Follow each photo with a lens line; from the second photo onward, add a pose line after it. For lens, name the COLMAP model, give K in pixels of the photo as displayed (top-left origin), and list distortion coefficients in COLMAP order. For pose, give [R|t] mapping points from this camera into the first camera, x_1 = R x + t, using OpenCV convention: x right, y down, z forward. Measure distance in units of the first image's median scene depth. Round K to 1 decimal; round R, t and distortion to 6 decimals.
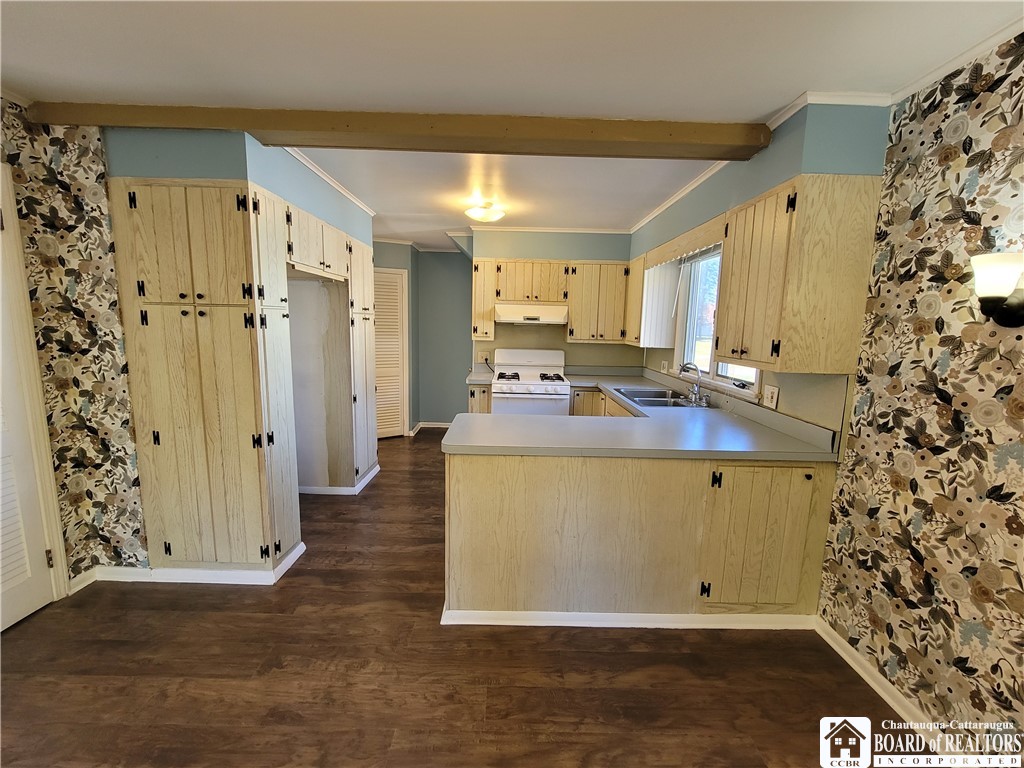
lens RADIAL K [[419.6, 0, 512.1], [0, 419.6, 384.6], [0, 0, 1]] dist [-0.005065, 0.000761]
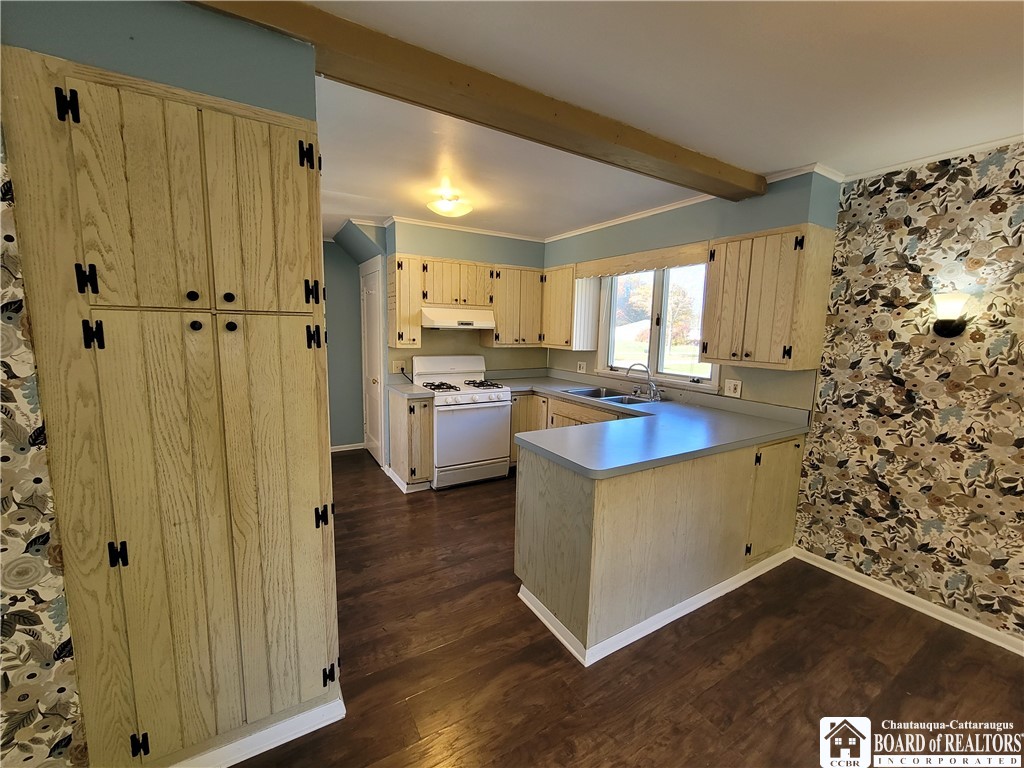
lens RADIAL K [[419.6, 0, 512.1], [0, 419.6, 384.6], [0, 0, 1]] dist [-0.005065, 0.000761]
pose [[0.857640, -0.074698, 0.508796, -0.859198], [0.072554, 0.997074, 0.024085, -0.087614], [-0.509107, 0.016259, 0.860550, 0.342332]]
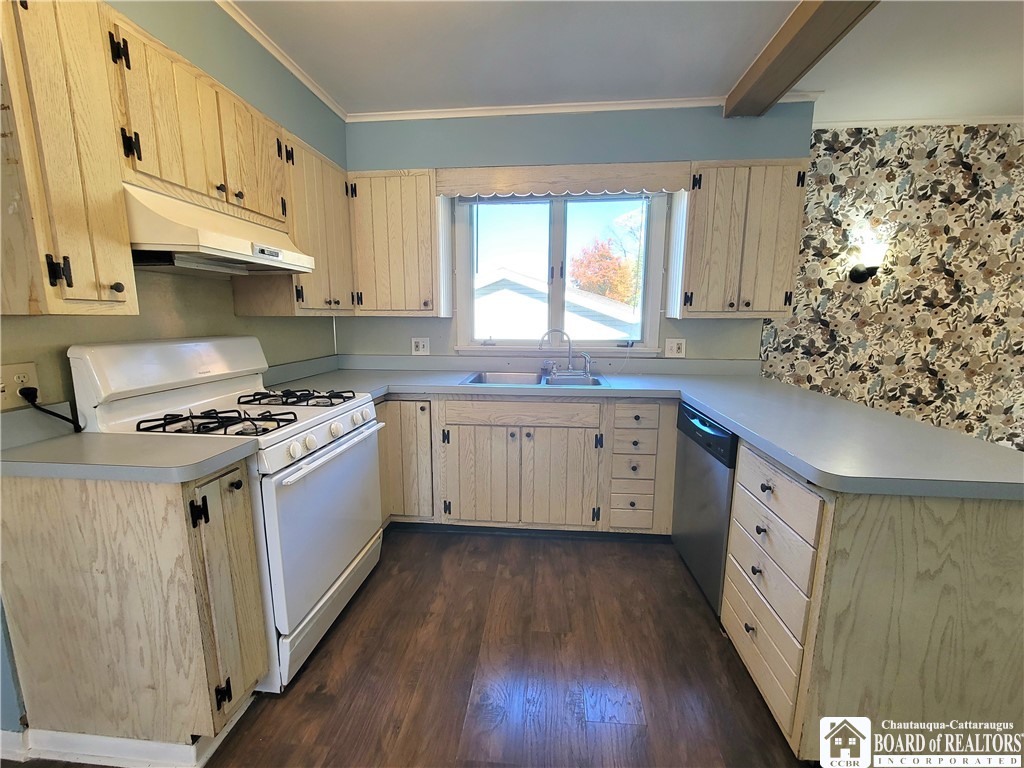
lens RADIAL K [[419.6, 0, 512.1], [0, 419.6, 384.6], [0, 0, 1]] dist [-0.005065, 0.000761]
pose [[0.104571, -0.180131, 0.978068, -0.772196], [0.144518, 0.975774, 0.164257, -0.174907], [-0.983961, 0.124172, 0.128070, 1.833193]]
